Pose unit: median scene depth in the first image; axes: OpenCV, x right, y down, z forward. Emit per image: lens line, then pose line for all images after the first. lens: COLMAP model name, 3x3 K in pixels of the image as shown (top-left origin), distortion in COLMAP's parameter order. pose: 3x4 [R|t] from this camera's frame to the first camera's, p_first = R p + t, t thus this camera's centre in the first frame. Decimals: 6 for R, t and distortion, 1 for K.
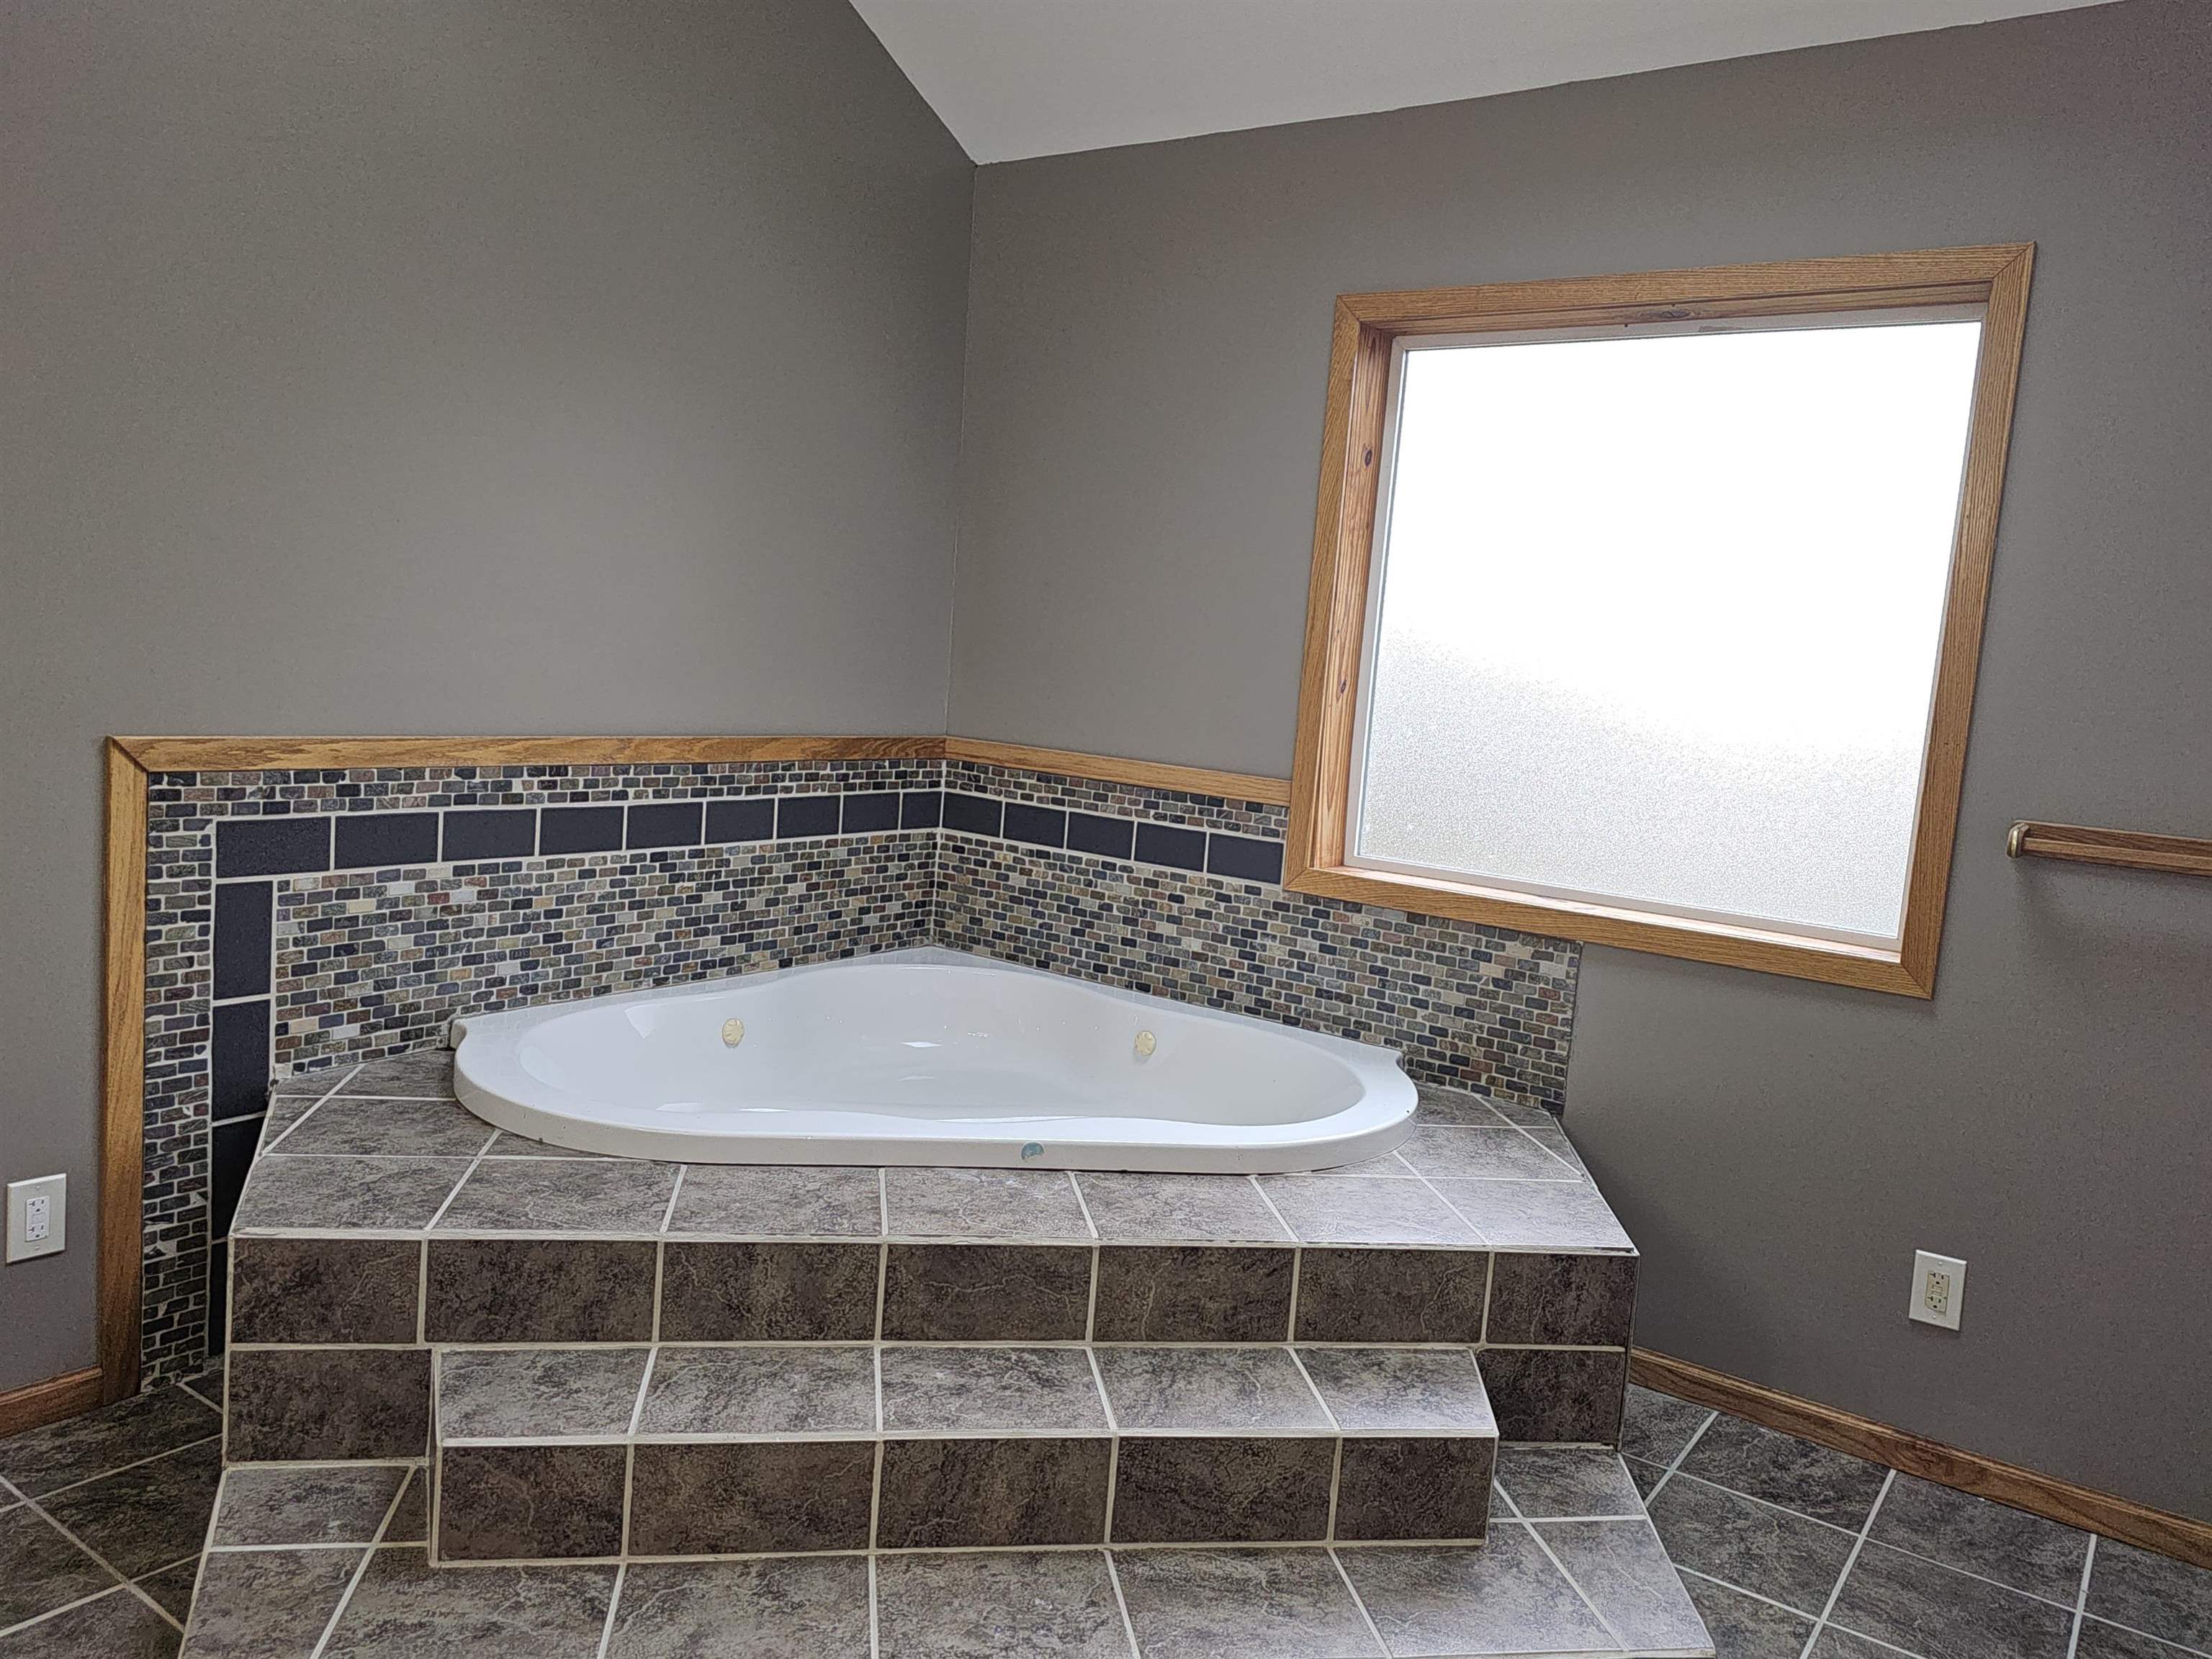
lens RADIAL K [[1581.2, 0, 1106.2], [0, 1581.2, 821.9], [0, 0, 1]] dist [0.053575, -0.001505]
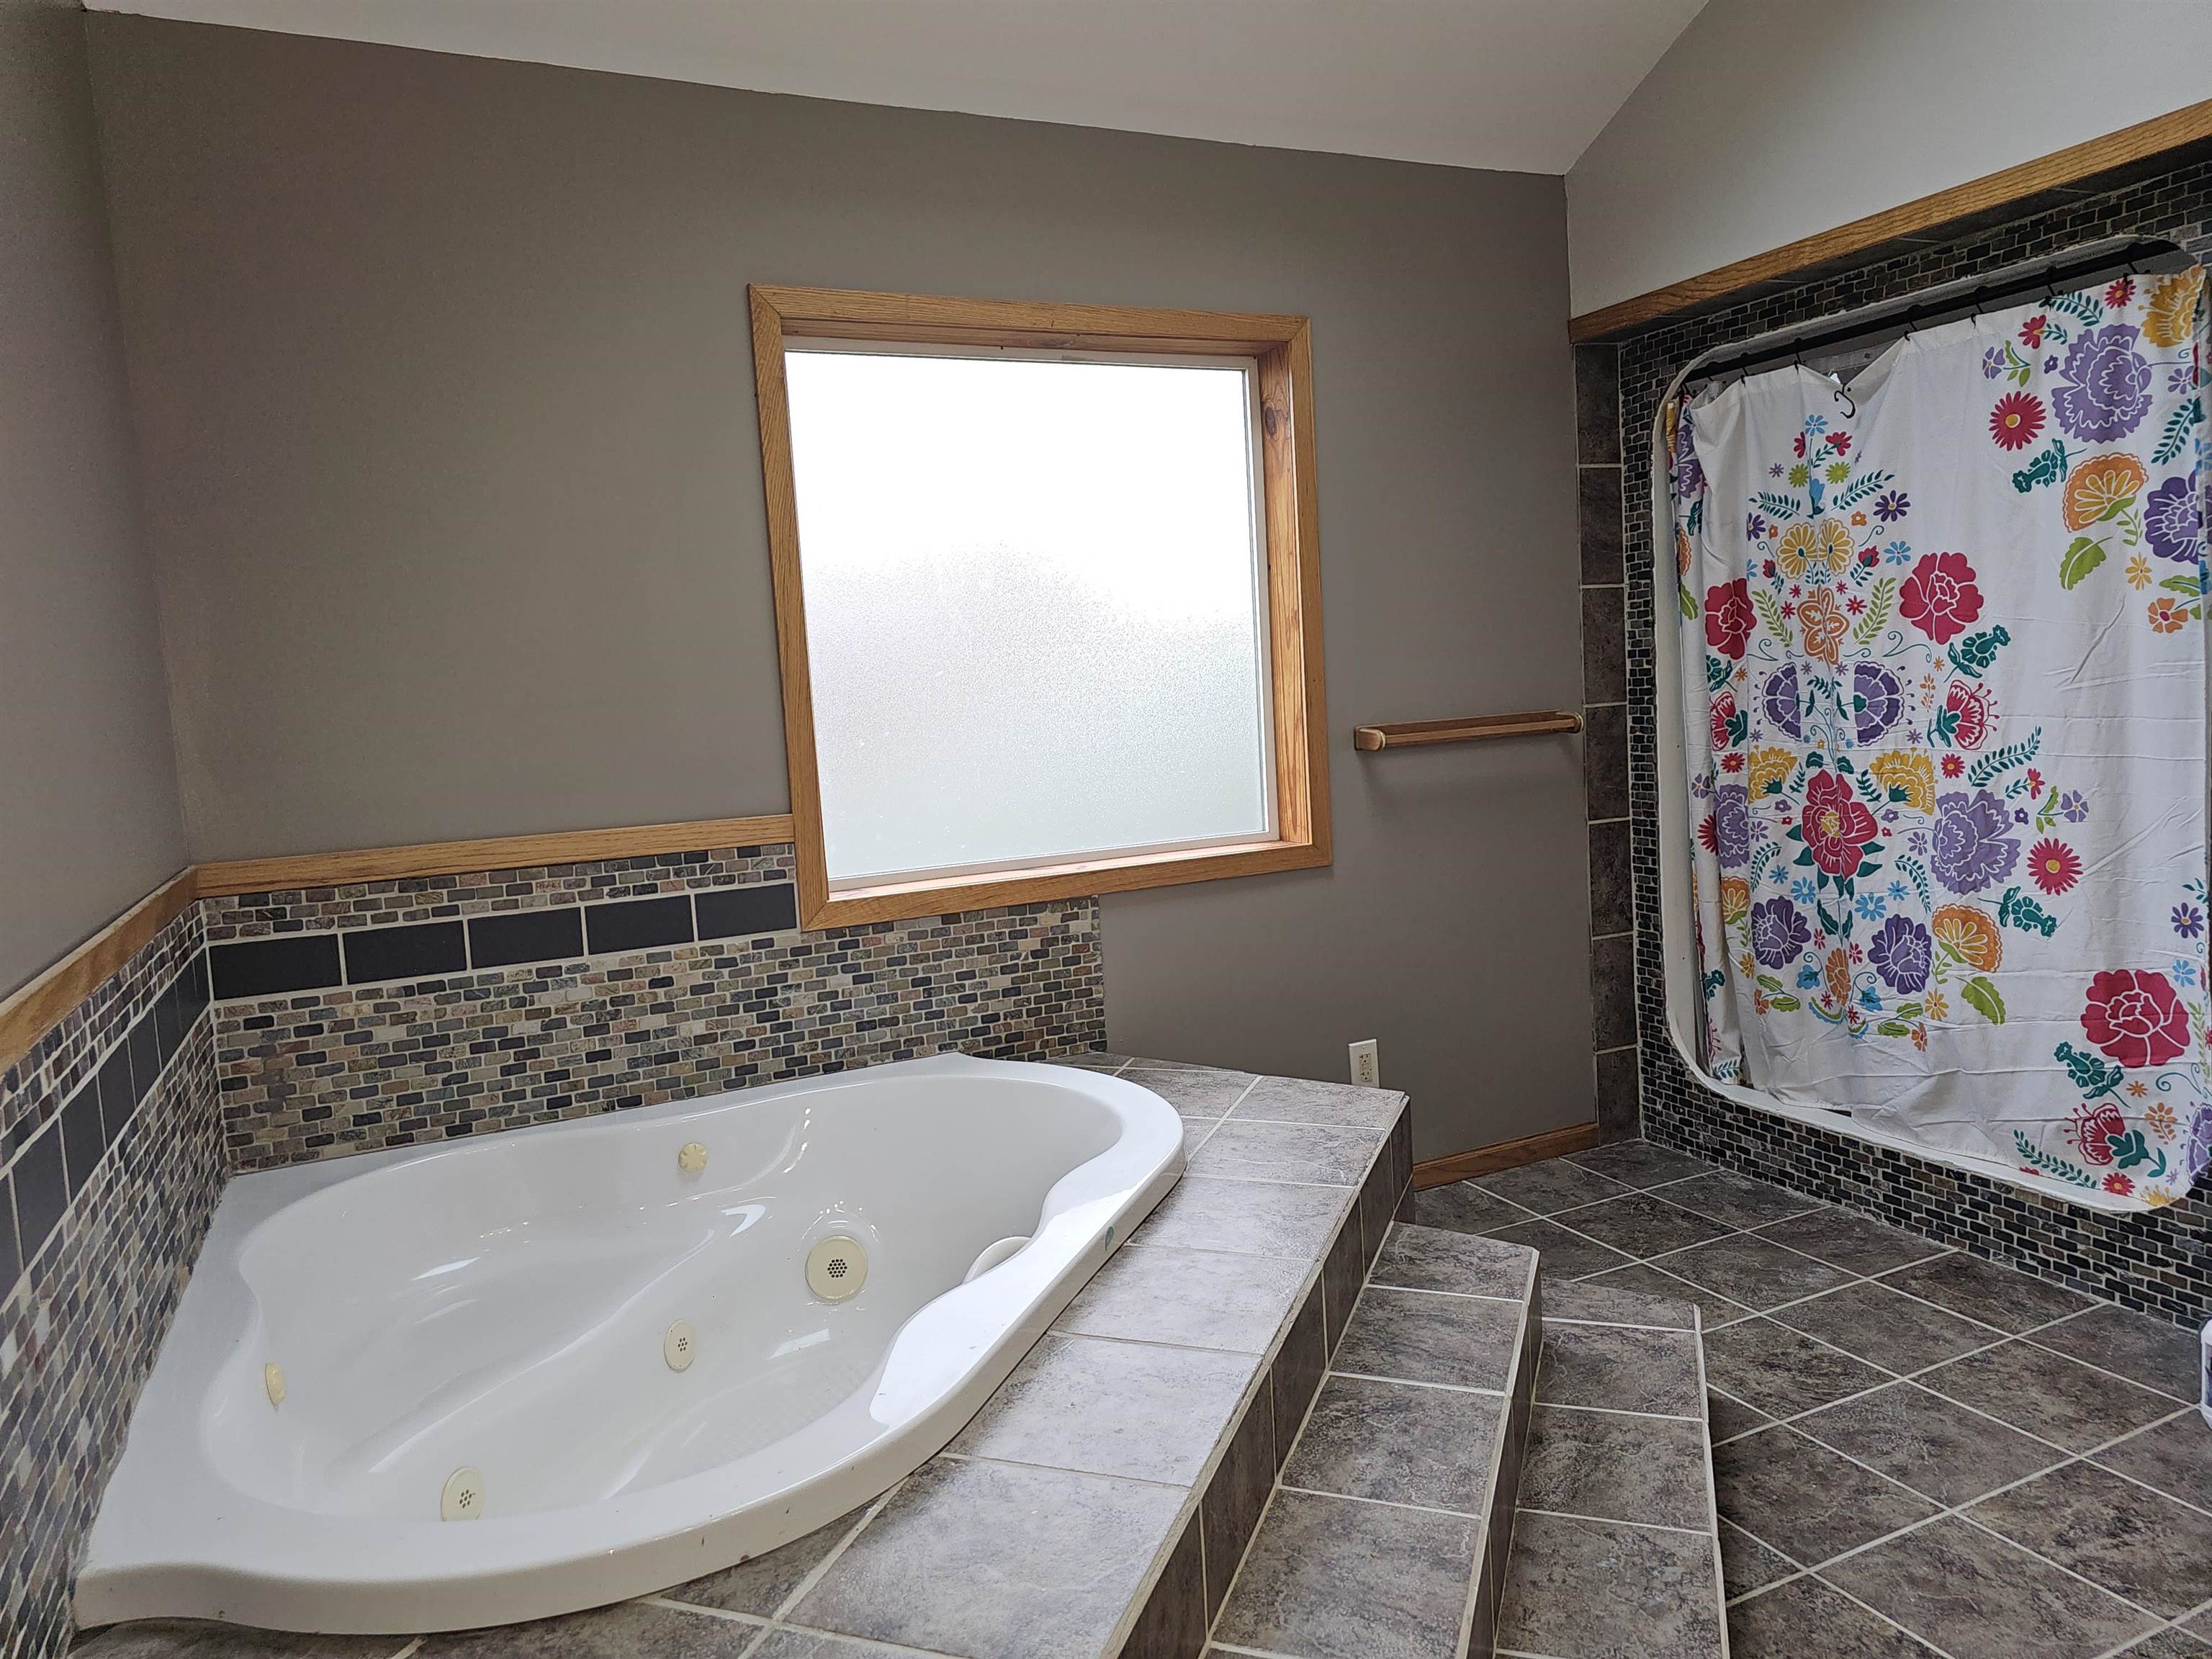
lens RADIAL K [[1455.5, 0, 1109.0], [0, 1455.5, 831.8], [0, 0, 1]] dist [0.046674, -0.033478]
pose [[0.469967, -0.194860, 0.860907, -0.507039], [0.186068, 0.975283, 0.119174, -0.079079], [-0.862850, 0.104180, 0.494608, 0.417031]]
